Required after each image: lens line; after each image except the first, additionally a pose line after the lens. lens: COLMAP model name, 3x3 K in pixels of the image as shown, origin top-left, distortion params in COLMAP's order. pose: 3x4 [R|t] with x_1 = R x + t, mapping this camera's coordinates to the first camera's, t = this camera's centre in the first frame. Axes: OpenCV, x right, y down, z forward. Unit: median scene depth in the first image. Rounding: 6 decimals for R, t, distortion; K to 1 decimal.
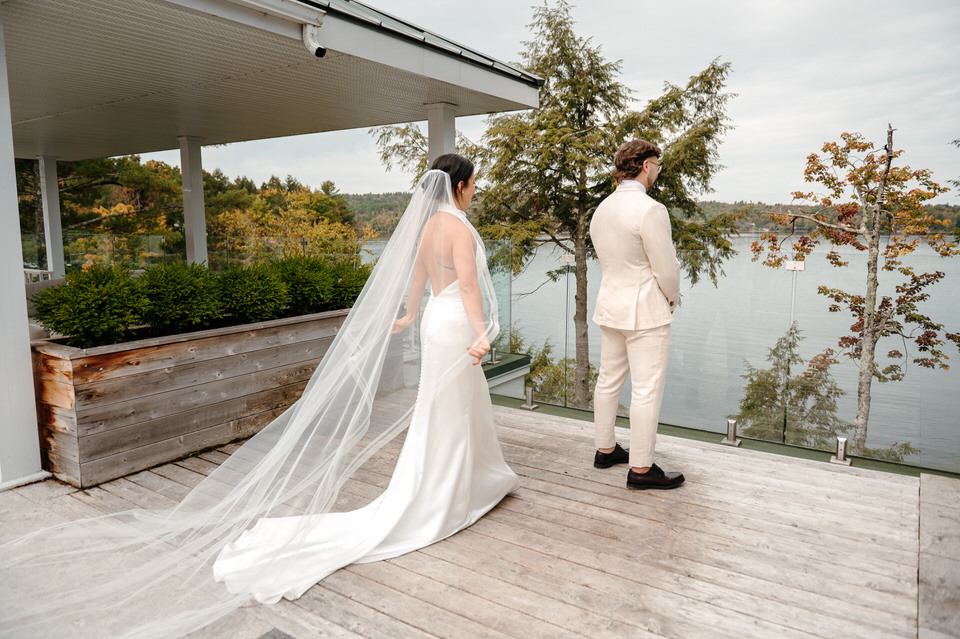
lens RADIAL K [[649.3, 0, 477.0], [0, 649.3, 312.5], [0, 0, 1]] dist [-0.009333, -0.003246]
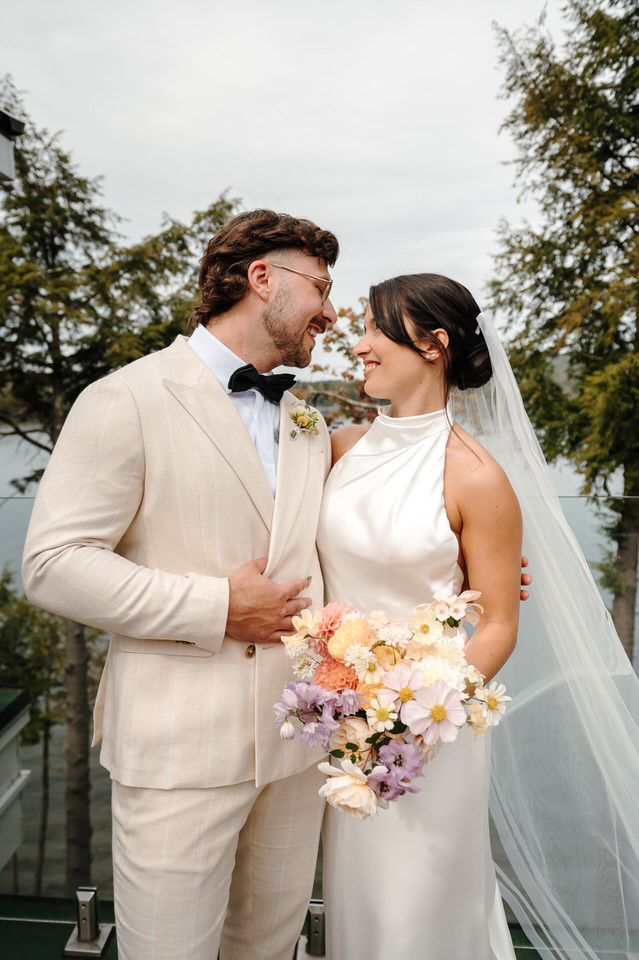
lens RADIAL K [[727.3, 0, 284.0], [0, 727.3, 470.1], [0, 0, 1]] dist [-0.003034, -0.010377]
pose [[0.877083, -0.060132, 0.476560, 0.000053], [0.079669, 0.996603, -0.020875, -0.039284], [-0.473685, 0.056276, 0.878894, 0.235926]]
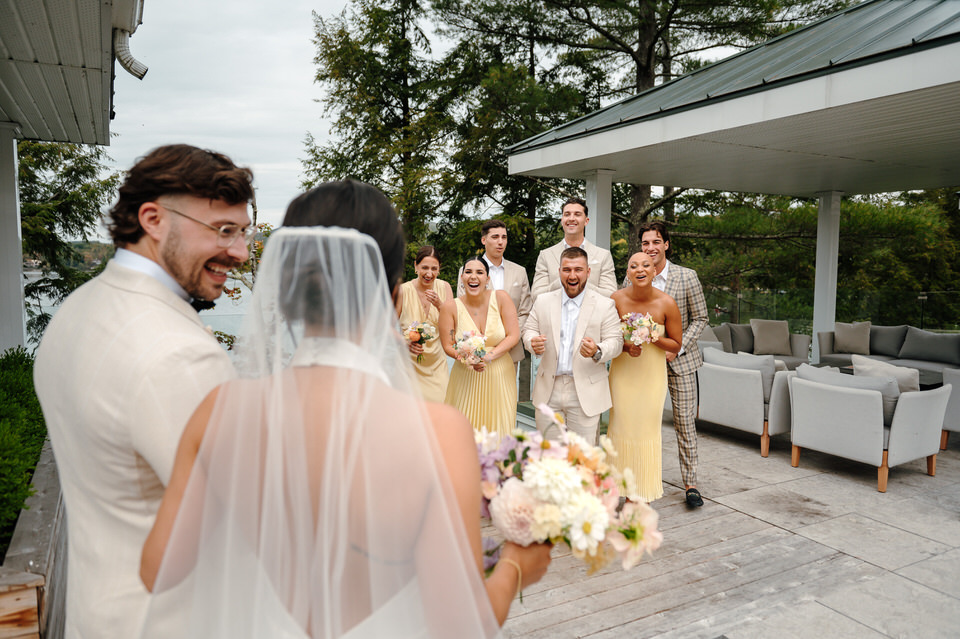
lens RADIAL K [[678.7, 0, 475.2], [0, 678.7, 327.3], [0, 0, 1]] dist [-0.014875, -0.005374]
pose [[0.471392, -0.082492, 0.878057, -0.247539], [0.115805, 0.992785, 0.031100, -0.030540], [-0.874288, 0.087023, 0.477544, 0.105855]]
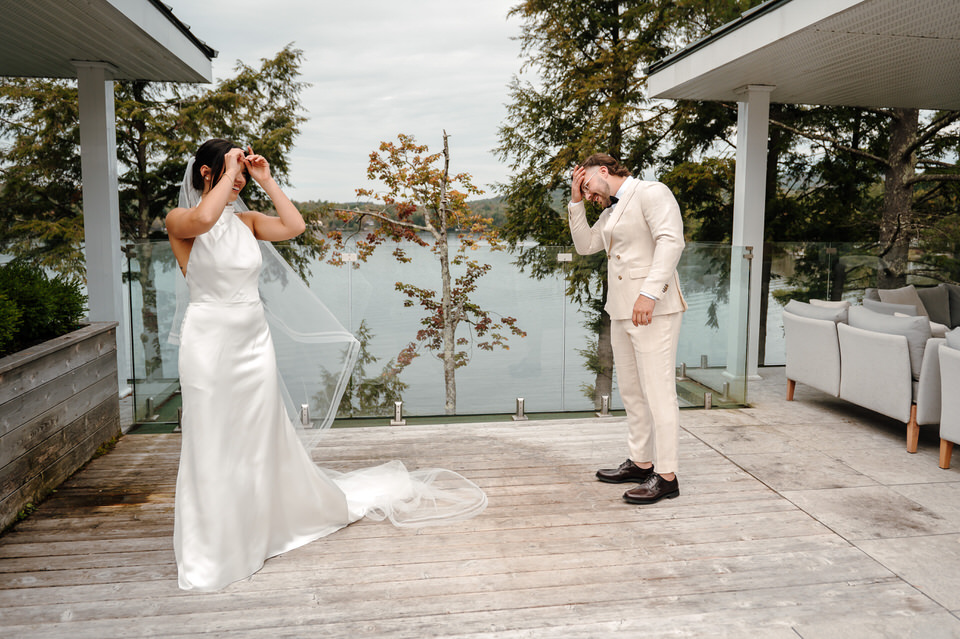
lens RADIAL K [[752.4, 0, 501.2], [0, 752.4, 297.9], [0, 0, 1]] dist [-0.004281, -0.011094]
pose [[0.733047, -0.061233, 0.677417, -0.166078], [0.083545, 0.996504, -0.000330, -0.002460], [-0.675028, 0.056837, 0.735600, 0.021670]]
